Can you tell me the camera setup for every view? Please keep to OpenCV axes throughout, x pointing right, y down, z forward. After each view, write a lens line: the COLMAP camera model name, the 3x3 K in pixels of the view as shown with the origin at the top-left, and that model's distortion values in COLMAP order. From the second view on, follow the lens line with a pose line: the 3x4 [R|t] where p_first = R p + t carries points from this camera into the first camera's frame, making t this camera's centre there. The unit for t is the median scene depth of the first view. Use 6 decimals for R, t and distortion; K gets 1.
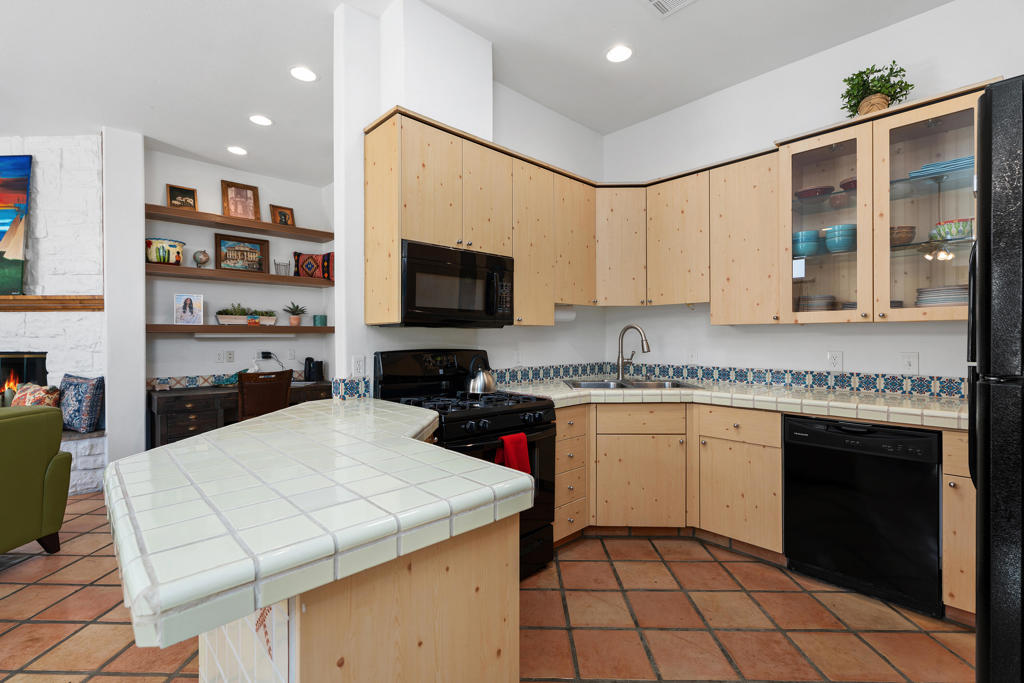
lens RADIAL K [[456.3, 0, 510.1], [0, 456.3, 343.6], [0, 0, 1]] dist [0.001746, 0.000502]
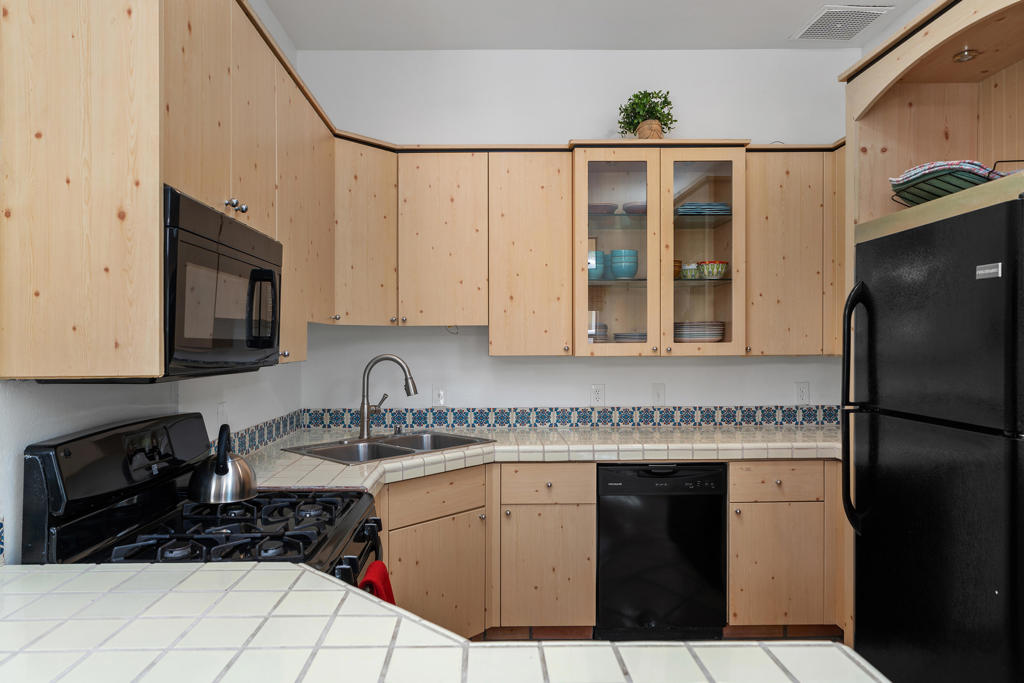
lens RADIAL K [[646.6, 0, 491.7], [0, 646.6, 353.2], [0, 0, 1]] dist [-0.018639, 0.001348]
pose [[0.681592, -0.010828, 0.731652, -0.344953], [0.010583, 0.999932, 0.004940, -0.049879], [-0.731656, 0.004376, 0.681660, 0.259986]]
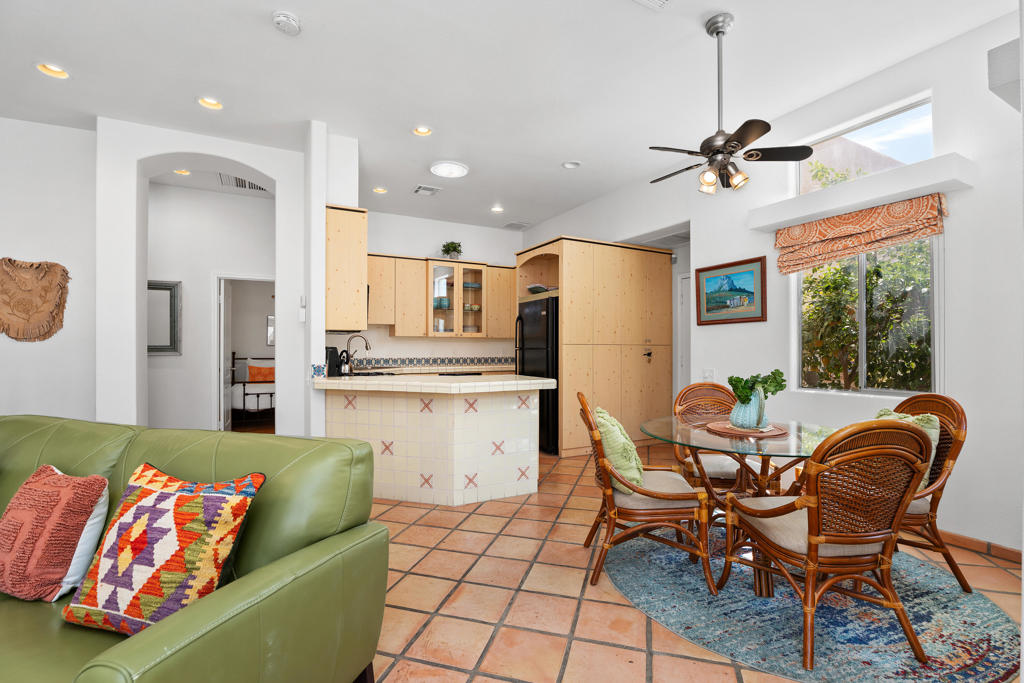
lens RADIAL K [[461.9, 0, 509.9], [0, 461.9, 345.7], [0, 0, 1]] dist [-0.014469, -0.000030]
pose [[0.263141, 0.008878, 0.964717, -1.350725], [0.009194, 0.999889, -0.011710, 0.028471], [-0.964714, 0.011951, 0.263030, -0.003053]]
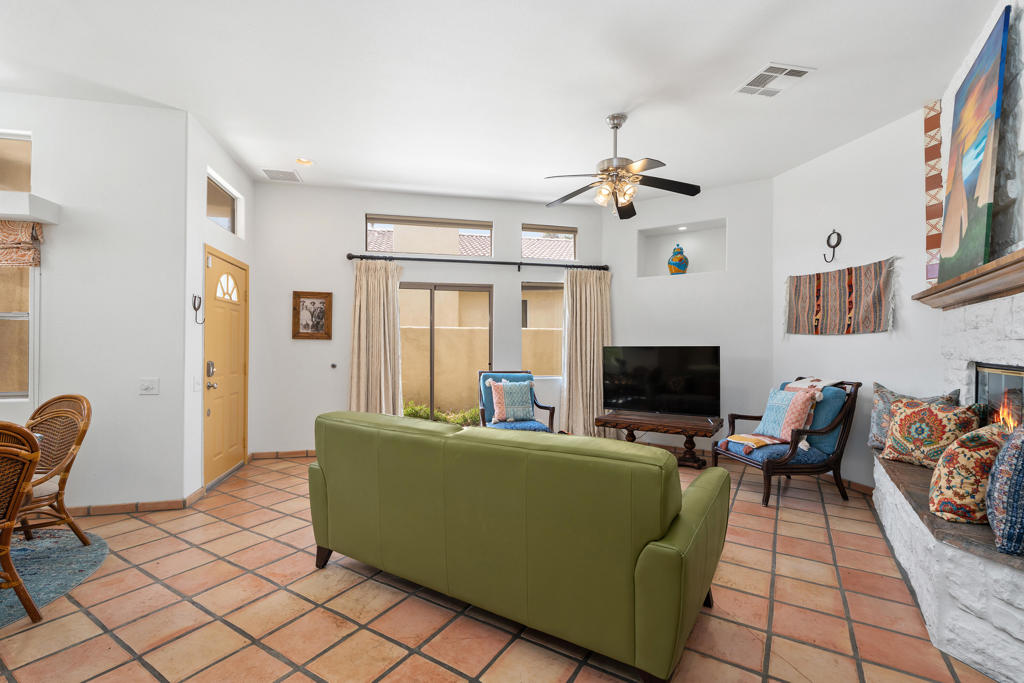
lens RADIAL K [[456.3, 0, 510.1], [0, 456.3, 343.6], [0, 0, 1]] dist [0.001746, 0.000502]
pose [[-0.506960, -0.002287, -0.861967, -0.360643], [-0.011086, 0.999931, 0.003867, -0.007162], [0.861898, 0.011517, -0.506950, 1.001023]]
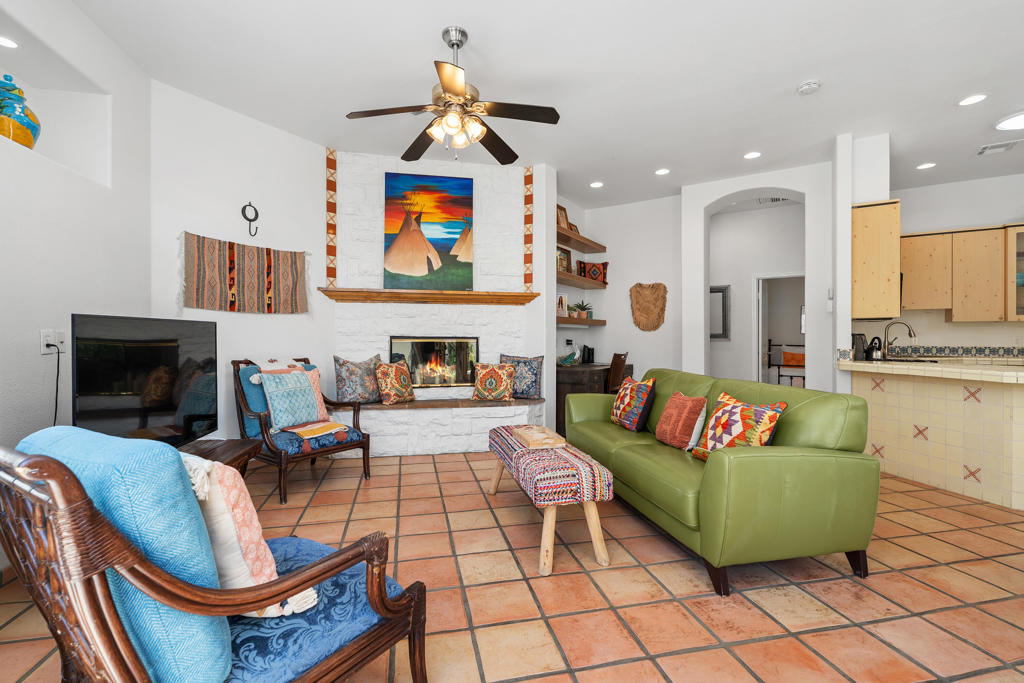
lens RADIAL K [[456.0, 0, 509.6], [0, 456.0, 336.7], [0, 0, 1]] dist [0.003528, -0.000148]
pose [[0.970125, 0.005134, 0.242552, -1.622557], [-0.002517, 0.999935, -0.011095, 0.040204], [-0.242593, 0.010153, 0.970075, -0.286871]]
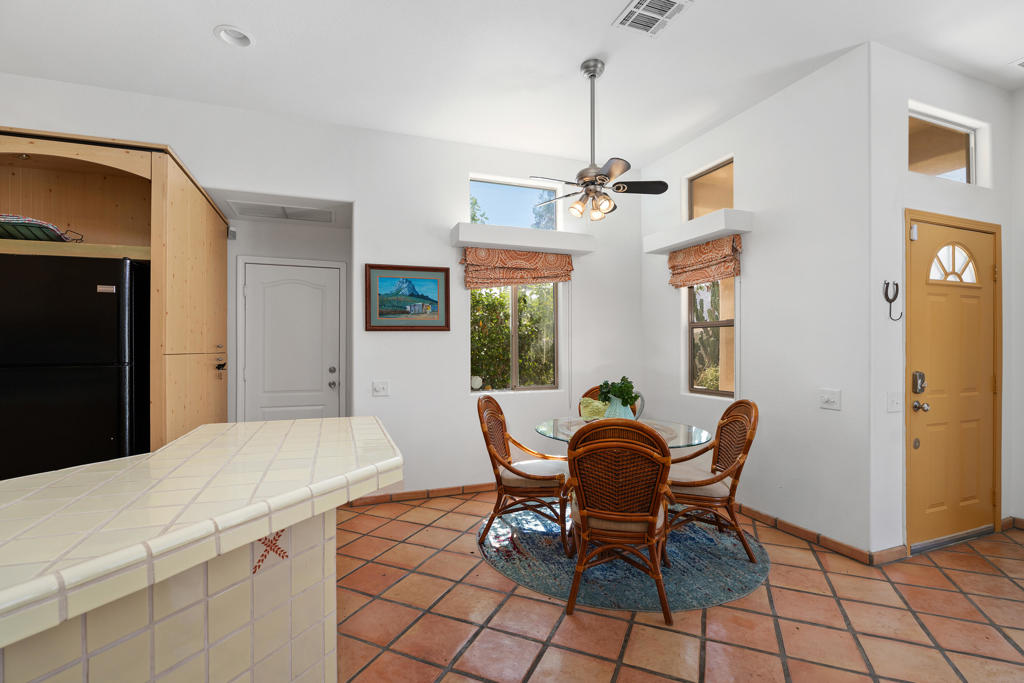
lens RADIAL K [[461.9, 0, 509.9], [0, 461.9, 345.7], [0, 0, 1]] dist [-0.014469, -0.000030]
pose [[-0.922309, 0.007402, 0.386383, -0.636814], [0.010169, 0.999935, 0.005117, -0.008322], [-0.386320, 0.008649, -0.922324, 0.782340]]
